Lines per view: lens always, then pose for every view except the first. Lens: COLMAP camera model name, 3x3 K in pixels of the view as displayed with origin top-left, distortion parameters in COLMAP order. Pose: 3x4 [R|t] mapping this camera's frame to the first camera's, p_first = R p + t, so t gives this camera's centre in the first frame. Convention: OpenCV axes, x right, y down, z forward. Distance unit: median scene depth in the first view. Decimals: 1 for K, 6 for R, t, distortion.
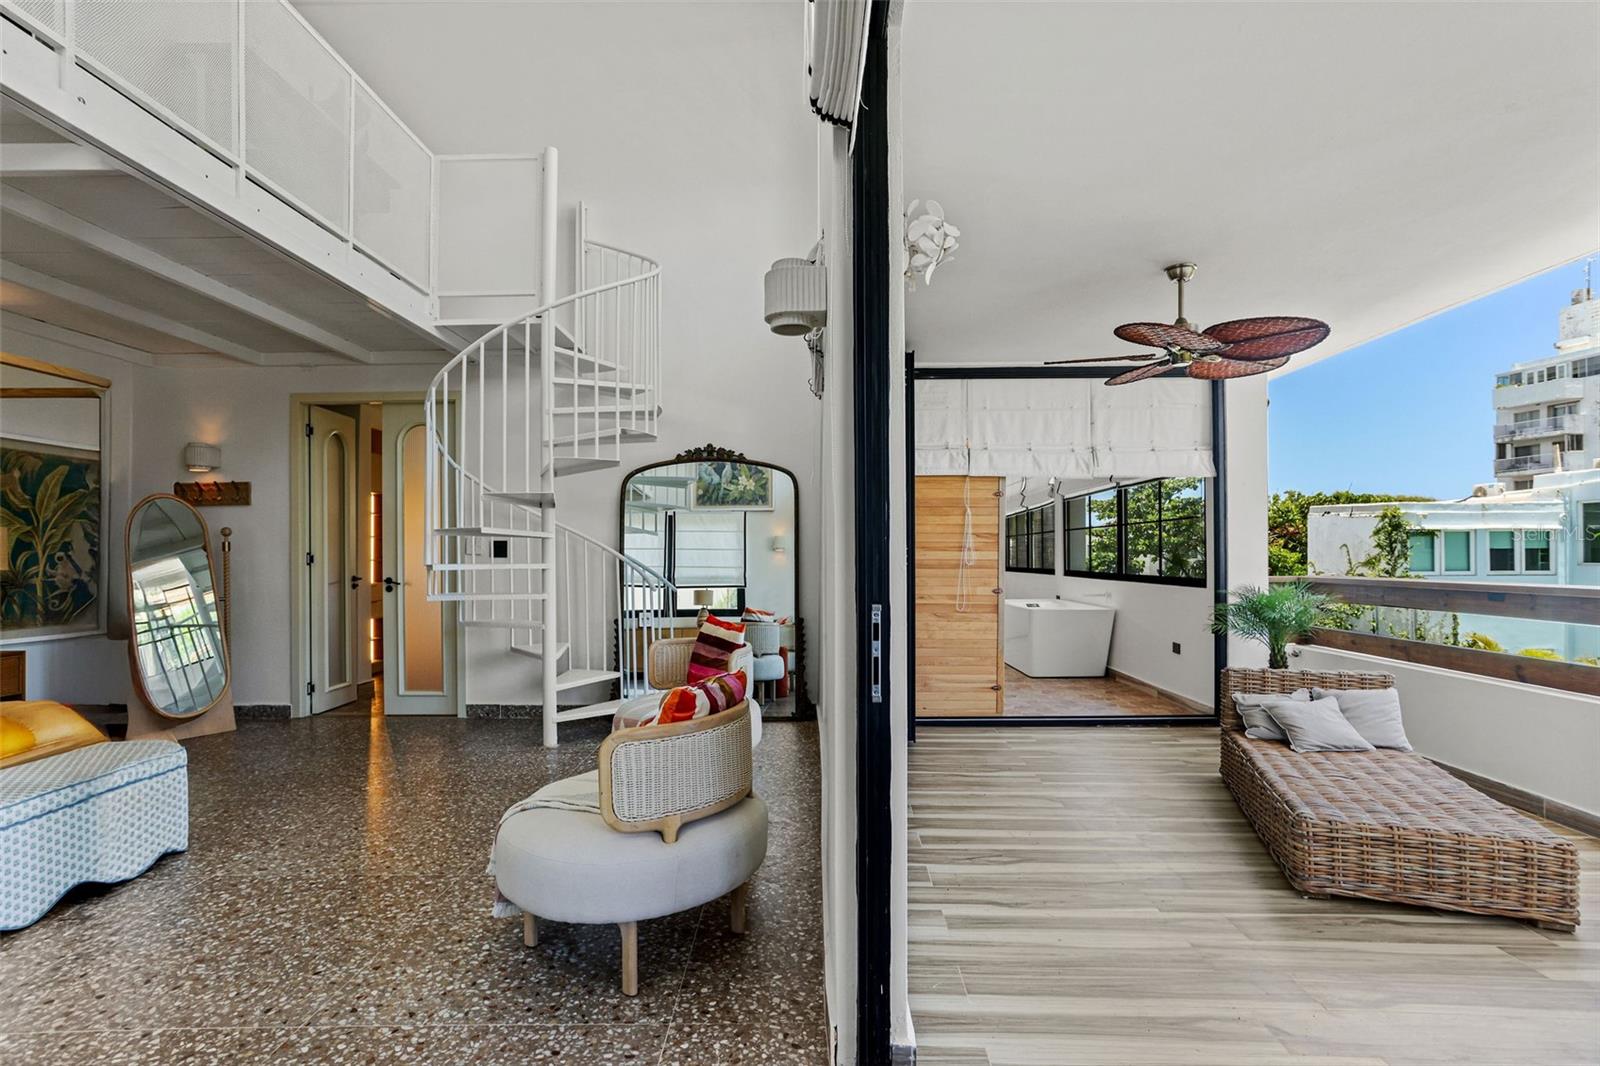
lens RADIAL K [[769.8, 0, 800.0], [0, 769.8, 533.0], [0, 0, 1]] dist [-0.037257, 0.021375]
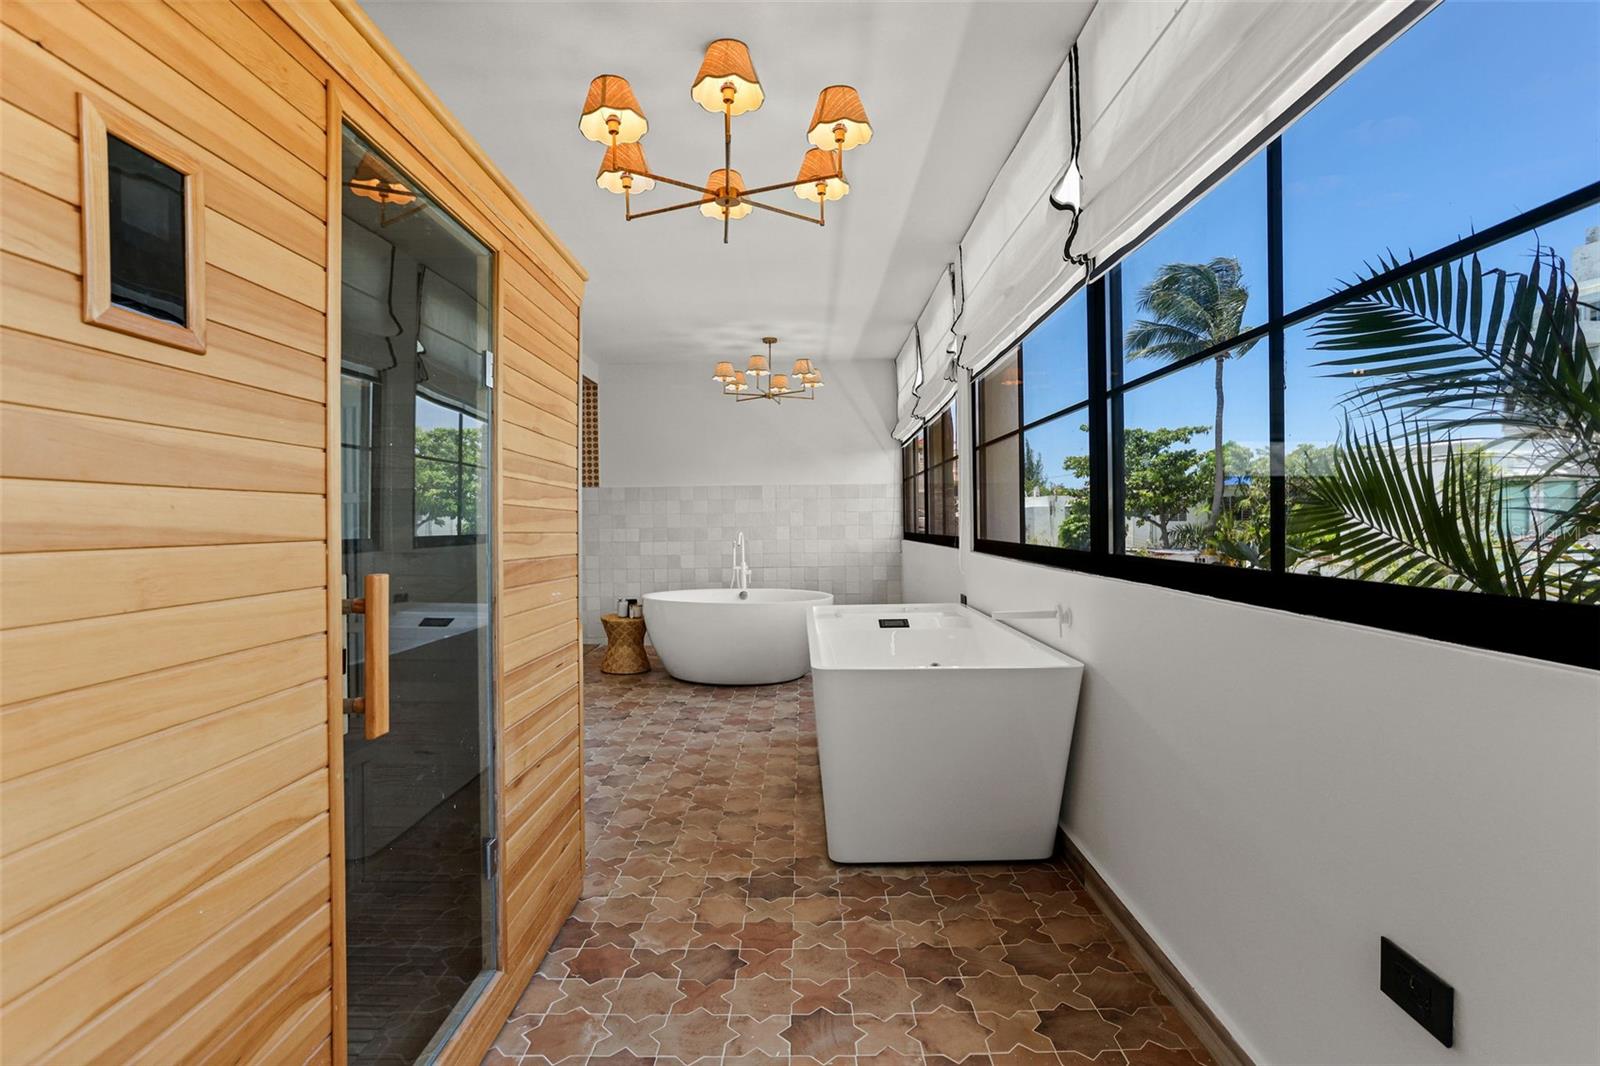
lens RADIAL K [[769.8, 0, 800.0], [0, 769.8, 533.0], [0, 0, 1]] dist [-0.037257, 0.021375]
pose [[0.999659, -0.010380, 0.023952, 0.233251], [0.009400, 0.999128, 0.040687, 0.025155], [-0.024354, -0.040448, 0.998885, 0.558919]]
